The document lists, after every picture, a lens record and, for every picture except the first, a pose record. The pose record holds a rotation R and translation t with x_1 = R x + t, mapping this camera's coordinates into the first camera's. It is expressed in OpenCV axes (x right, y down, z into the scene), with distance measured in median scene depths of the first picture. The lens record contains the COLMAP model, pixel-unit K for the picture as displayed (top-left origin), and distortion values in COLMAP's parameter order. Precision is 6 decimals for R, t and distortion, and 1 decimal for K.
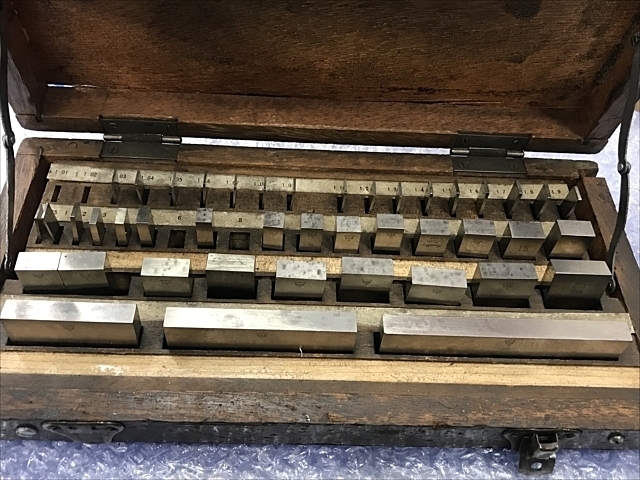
lens RADIAL K [[674.2, 0, 320.0], [0, 674.2, 240.0], [0, 0, 1]] dist [0.067489, -0.299338]
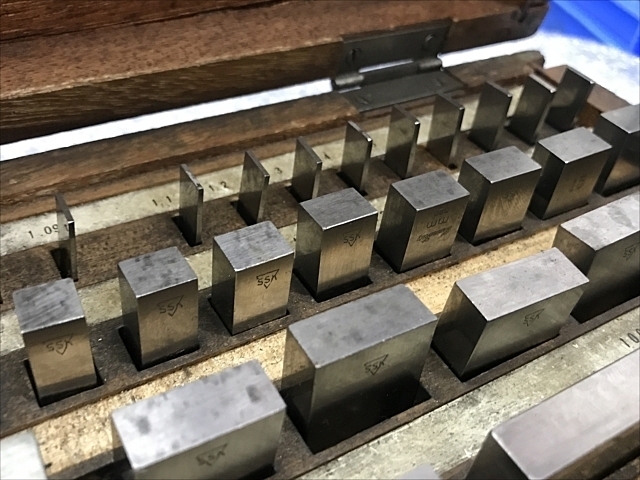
lens RADIAL K [[674.2, 0, 320.0], [0, 674.2, 240.0], [0, 0, 1]] dist [0.067489, -0.299338]
pose [[0.862512, -0.320723, 0.391419, -0.064090], [0.369974, 0.927391, -0.055367, 0.007425], [-0.345241, 0.192570, 0.918545, 0.566227]]
